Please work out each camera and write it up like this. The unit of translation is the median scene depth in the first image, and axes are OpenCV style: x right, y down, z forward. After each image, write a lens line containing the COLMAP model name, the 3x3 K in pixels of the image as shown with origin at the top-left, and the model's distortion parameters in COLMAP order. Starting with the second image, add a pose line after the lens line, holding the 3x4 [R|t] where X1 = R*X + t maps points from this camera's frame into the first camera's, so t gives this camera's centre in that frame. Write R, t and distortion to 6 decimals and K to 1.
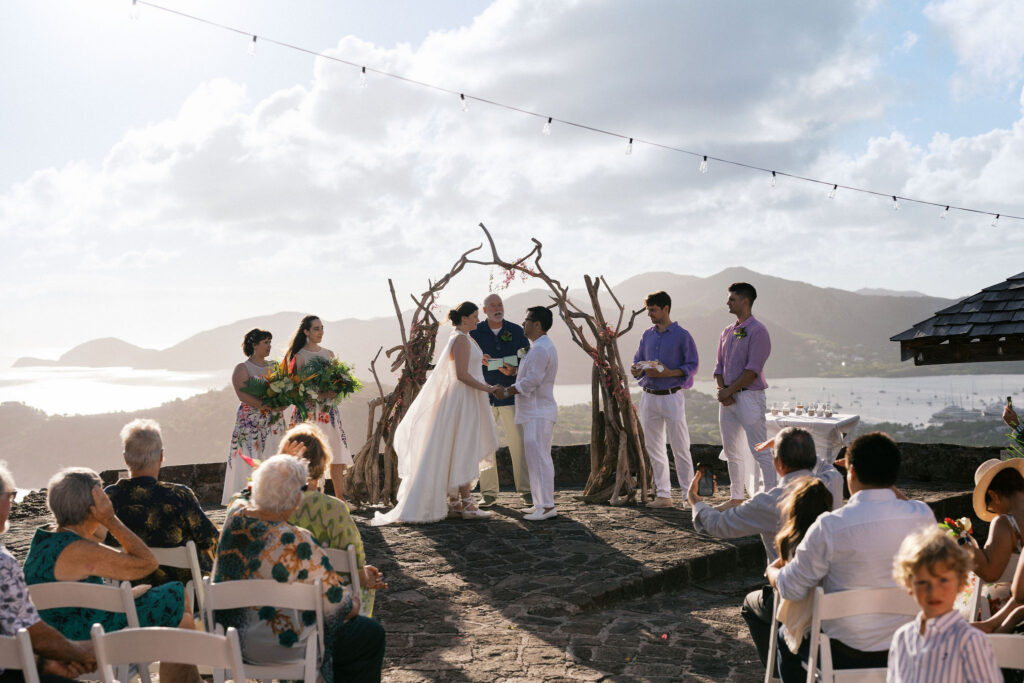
lens RADIAL K [[1482.9, 0, 512.0], [0, 1482.9, 341.5], [0, 0, 1]] dist [-0.001648, 0.003497]
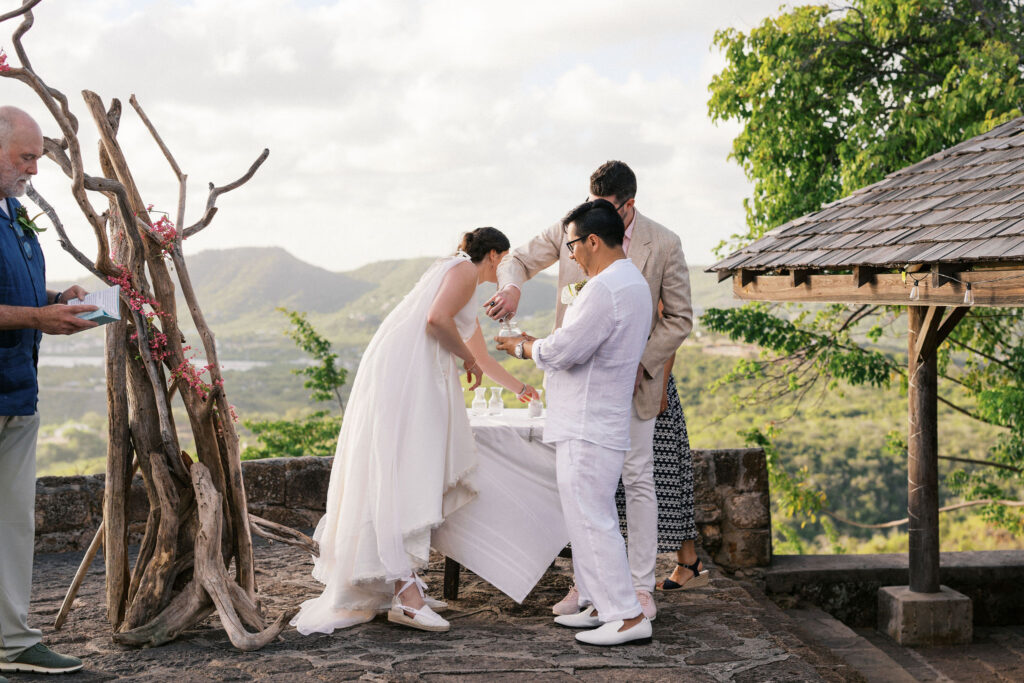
lens RADIAL K [[1567.4, 0, 512.3], [0, 1567.4, 335.3], [0, 0, 1]] dist [0.005362, 0.004647]
pose [[0.718893, 0.002838, 0.695115, -0.171952], [-0.013087, 0.999870, 0.009453, 0.017887], [-0.694998, -0.015893, 0.718836, 0.611279]]
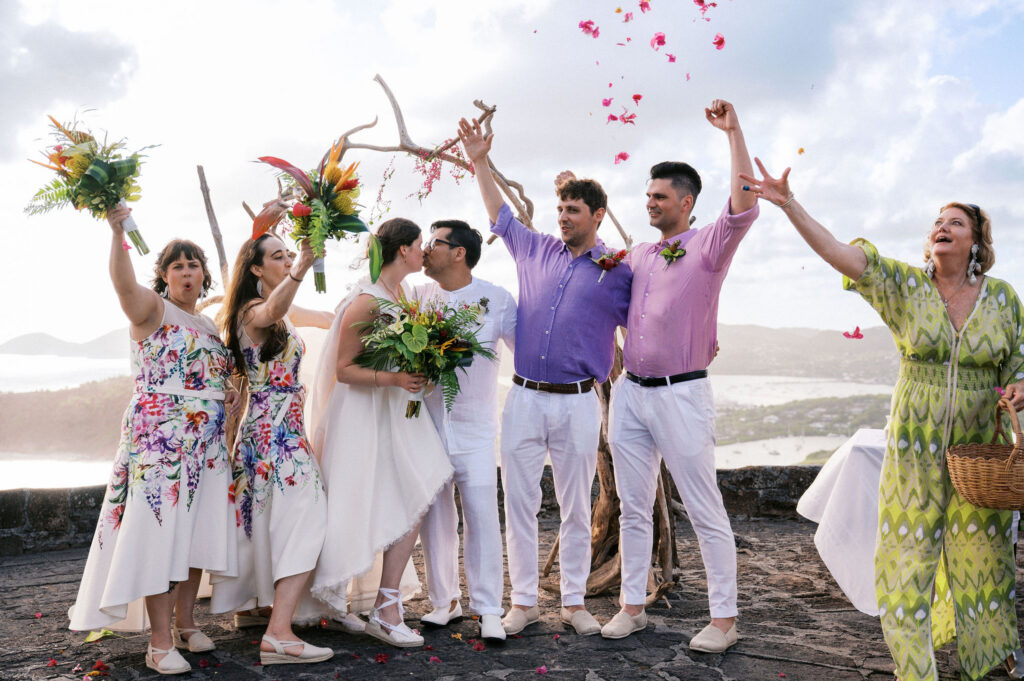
lens RADIAL K [[1103.4, 0, 515.3], [0, 1103.4, 344.2], [0, 0, 1]] dist [0.010012, 0.014542]
pose [[0.990022, 0.024600, 0.138750, -0.024871], [-0.024510, 0.999697, -0.002364, 0.018643], [-0.138766, -0.001061, 0.990325, 0.596907]]
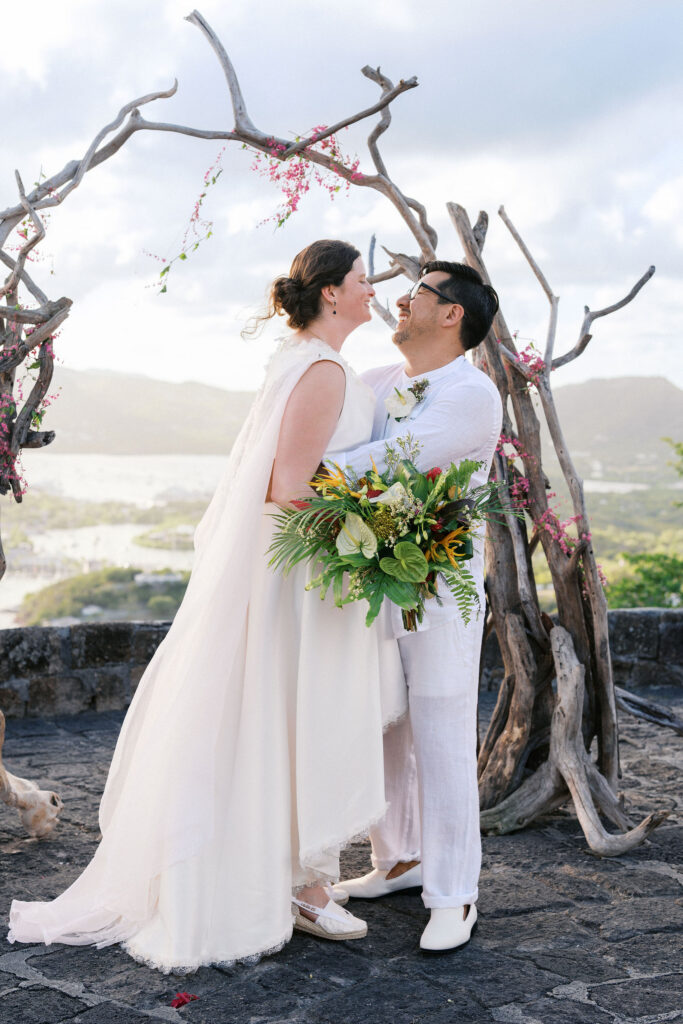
lens RADIAL K [[1462.7, 0, 346.4], [0, 1462.7, 510.1], [0, 0, 1]] dist [0.000538, 0.001889]
pose [[0.916252, 0.015467, 0.400304, -0.120674], [-0.040526, 0.997707, 0.054210, 0.012879], [-0.398548, -0.065893, 0.914777, 0.683577]]
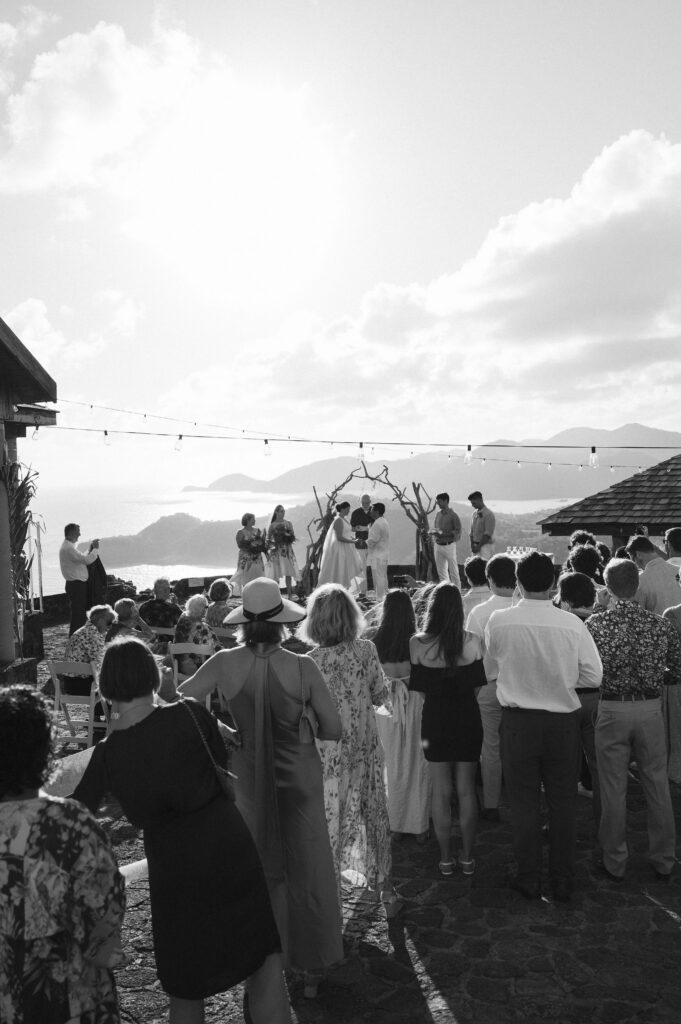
lens RADIAL K [[937.7, 0, 340.5], [0, 937.7, 512.0], [0, 0, 1]] dist [-0.011370, -0.018537]
pose [[0.987613, -0.004088, -0.156855, 0.152103], [0.010624, 0.999109, 0.040853, -0.058082], [0.156548, -0.042013, 0.986776, -0.250356]]
